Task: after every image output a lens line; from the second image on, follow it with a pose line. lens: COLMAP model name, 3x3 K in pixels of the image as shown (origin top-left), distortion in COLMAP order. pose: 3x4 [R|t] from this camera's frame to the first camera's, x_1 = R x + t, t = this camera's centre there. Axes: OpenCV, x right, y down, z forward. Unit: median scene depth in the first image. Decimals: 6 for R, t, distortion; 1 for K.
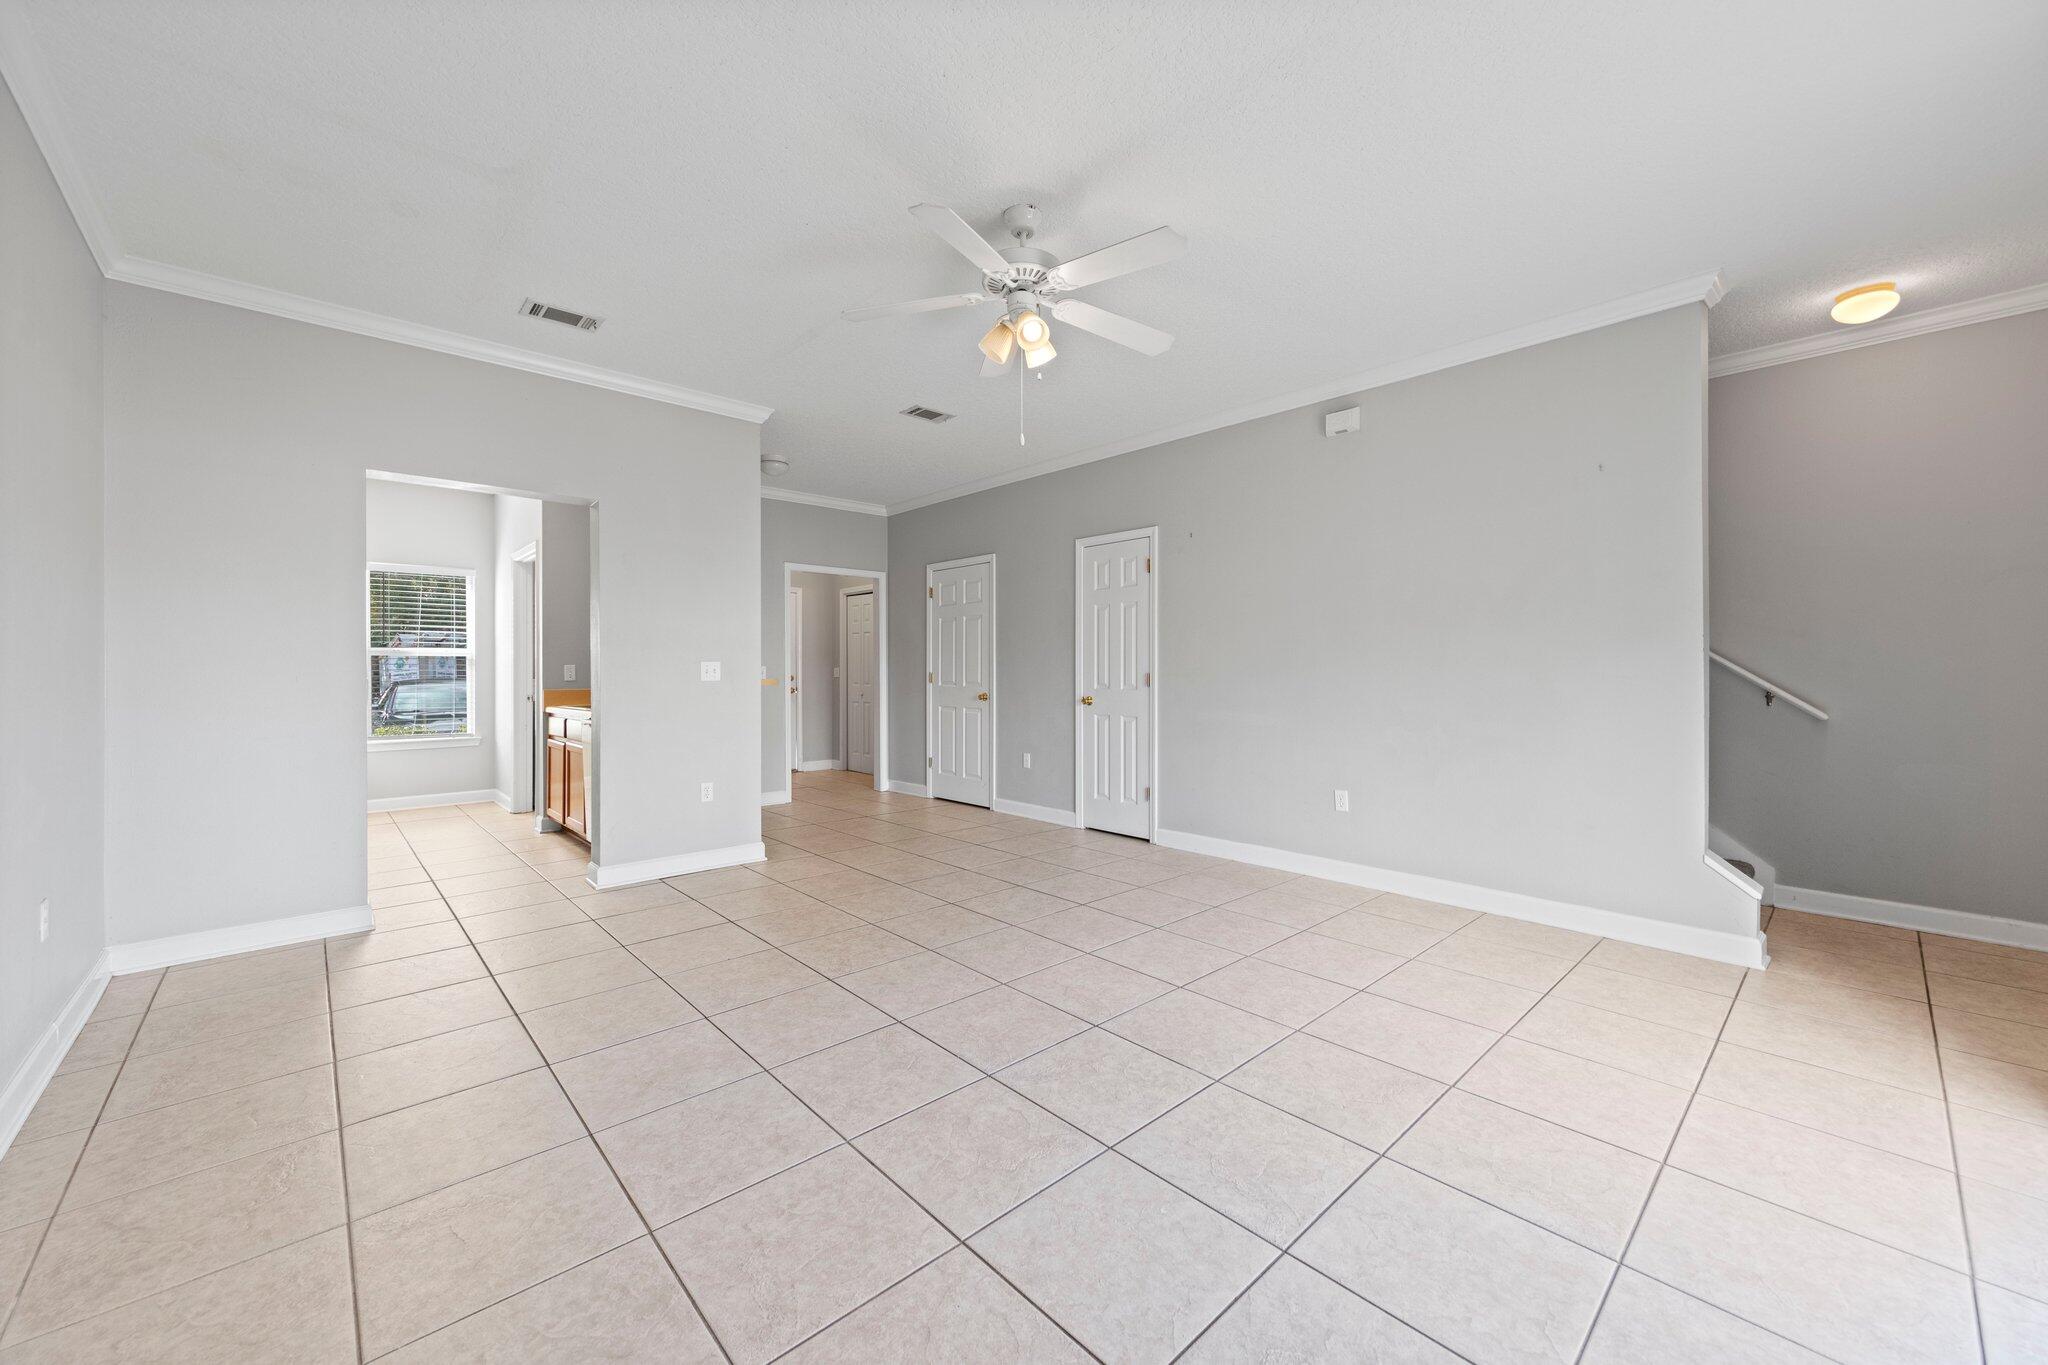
lens RADIAL K [[793.6, 0, 1001.6], [0, 793.6, 682.9], [0, 0, 1]] dist [0.003776, -0.000452]
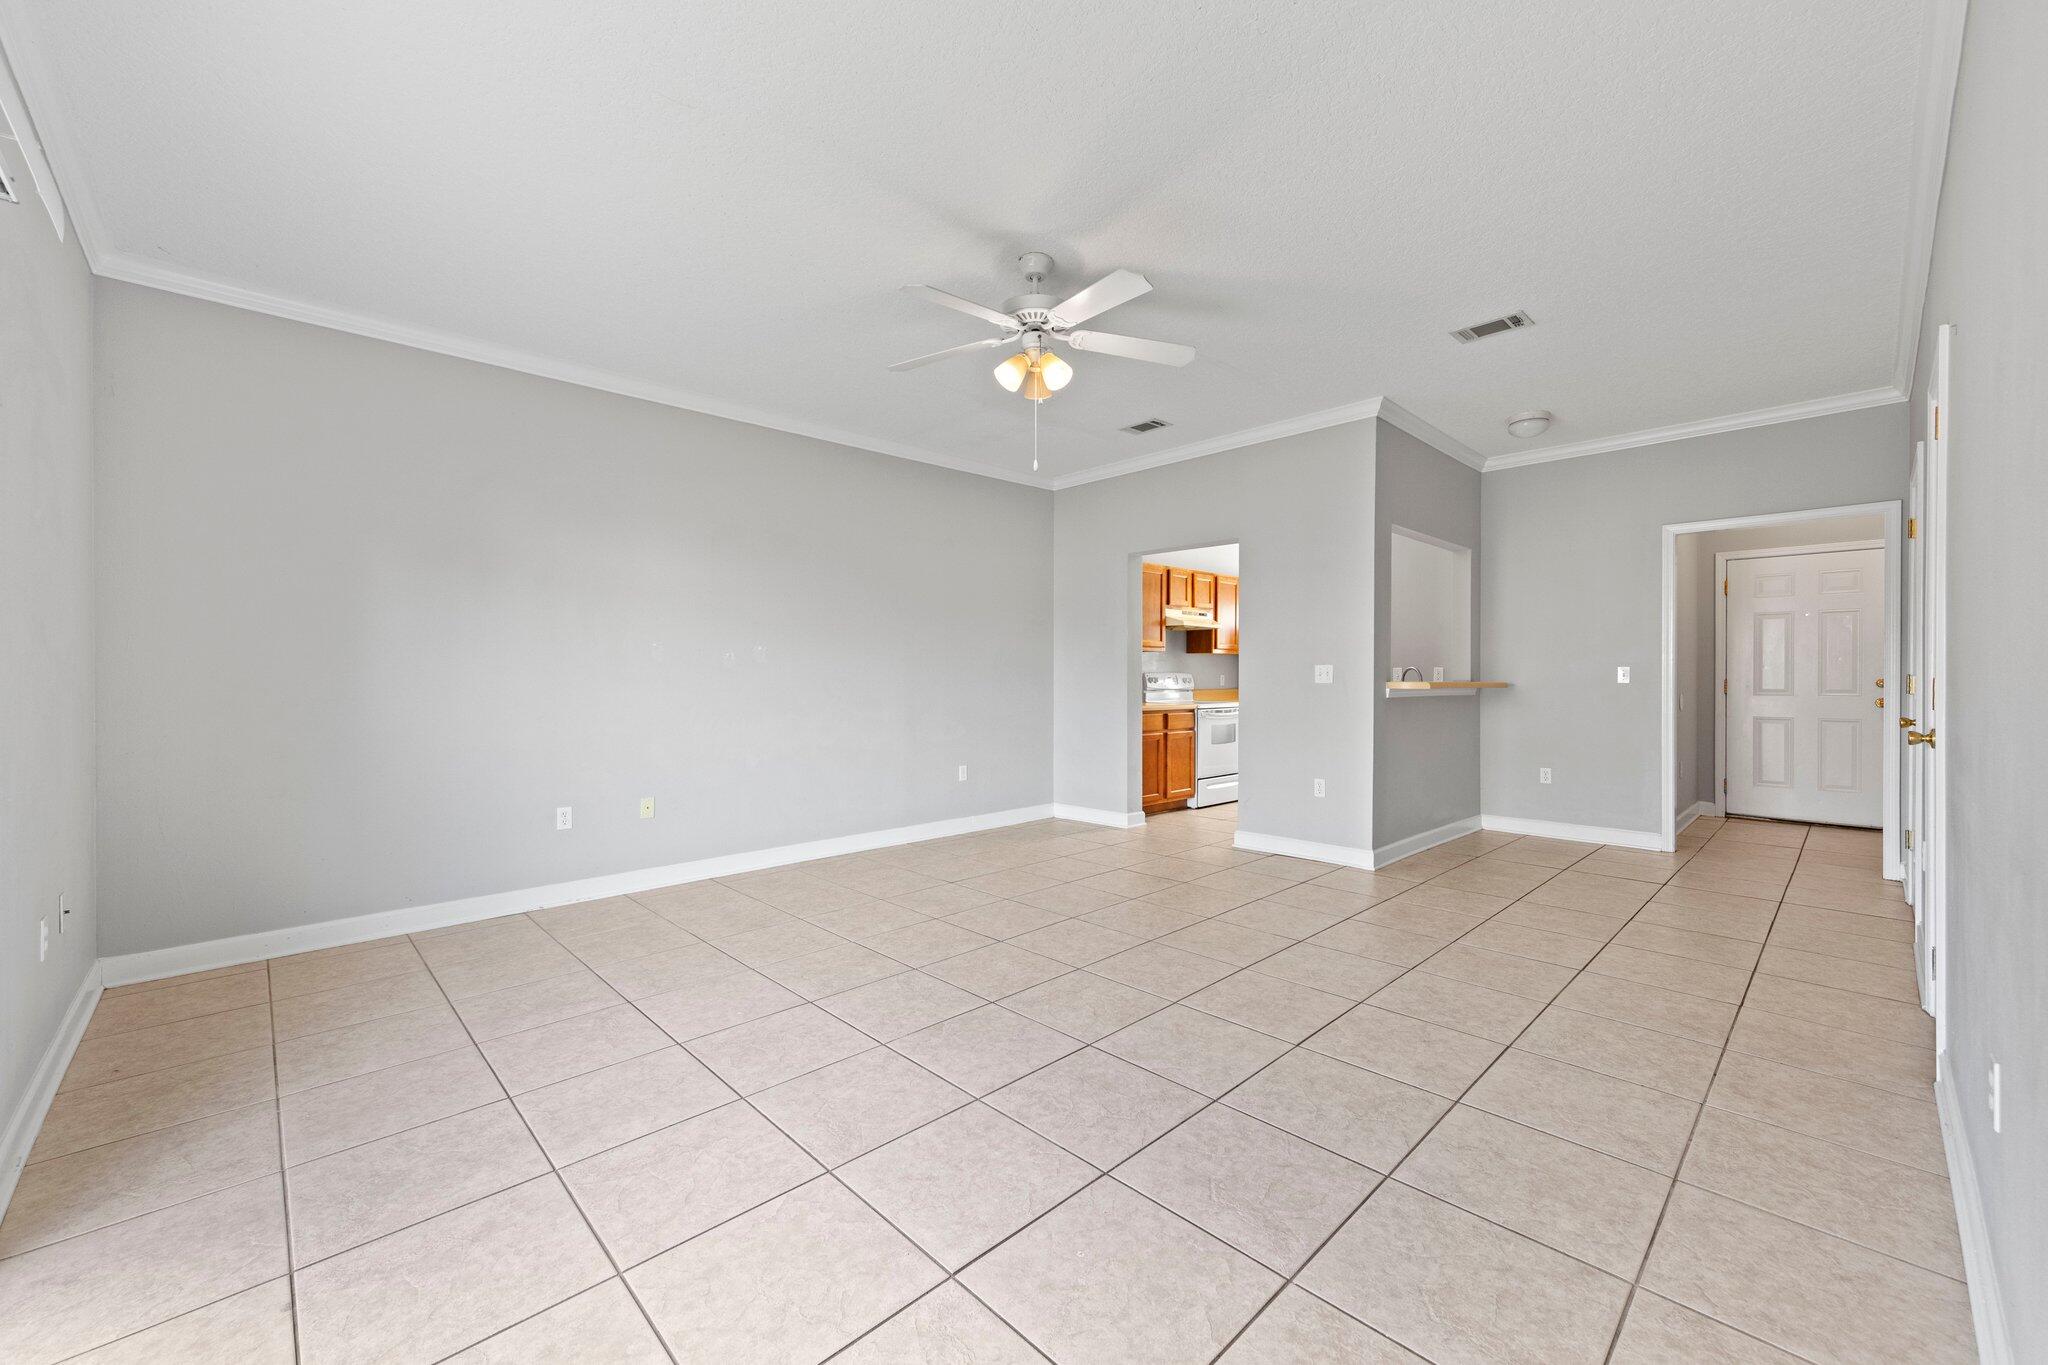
lens RADIAL K [[793.6, 0, 1017.4], [0, 793.6, 686.2], [0, 0, 1]] dist [0.003776, -0.000452]
pose [[0.029794, 0.017427, -0.999404, 1.157144], [-0.012522, 0.999776, 0.017060, -0.018811], [0.999478, 0.012007, 0.030006, 0.962826]]
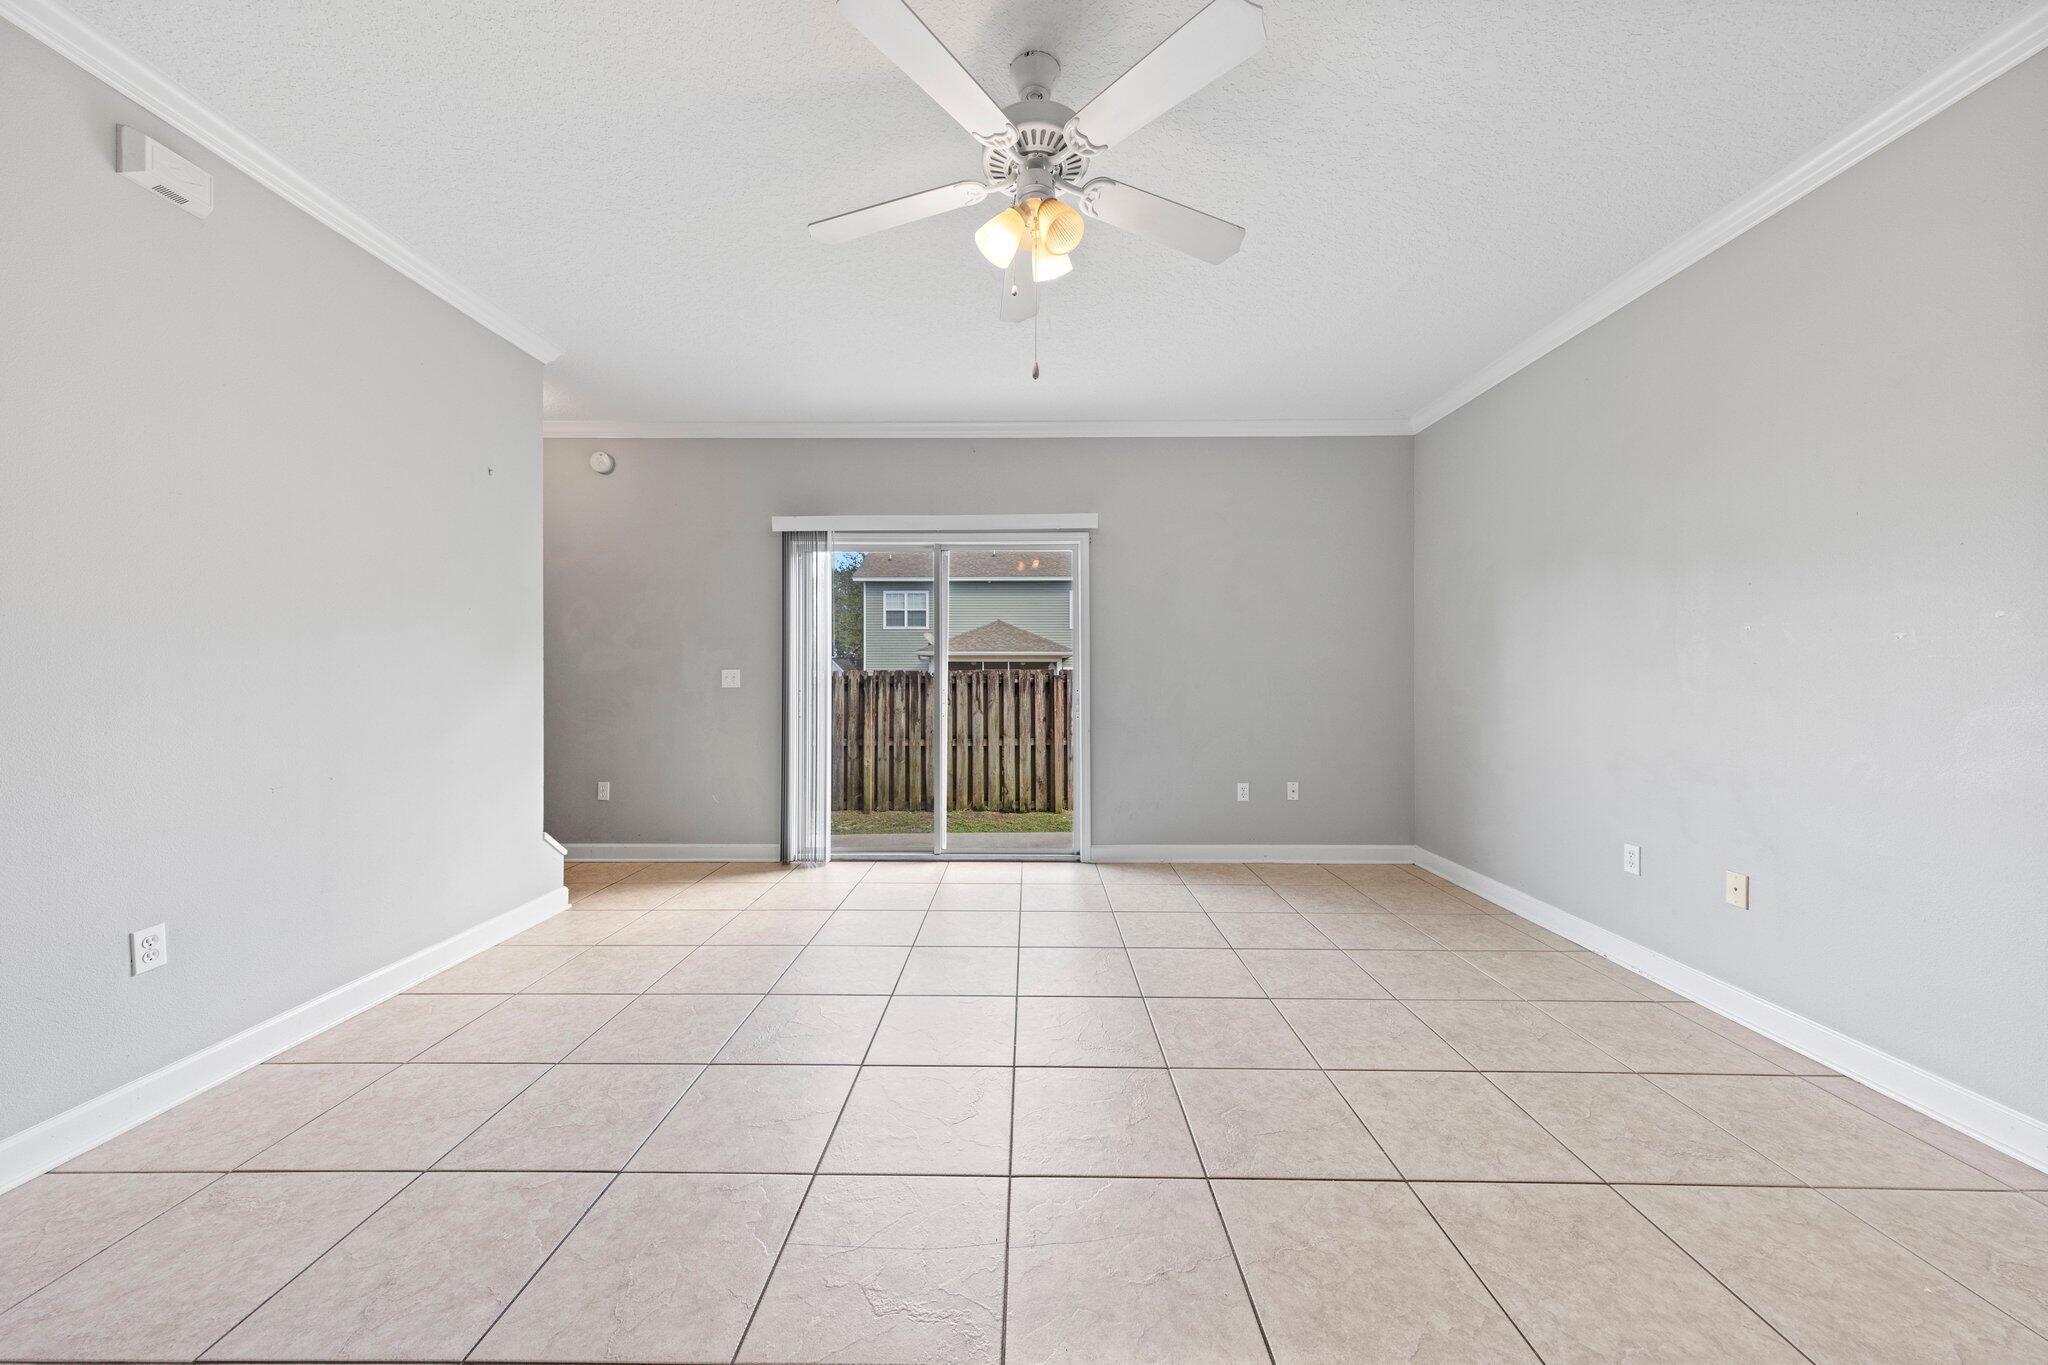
lens RADIAL K [[694.4, 0, 1028.3], [0, 694.4, 672.4], [0, 0, 1]] dist [0.003317, 0.000143]
pose [[-0.750370, 0.001737, 0.661016, -0.411568], [0.010947, 0.999892, 0.009799, -0.031185], [-0.660928, 0.014588, -0.750308, 1.532717]]
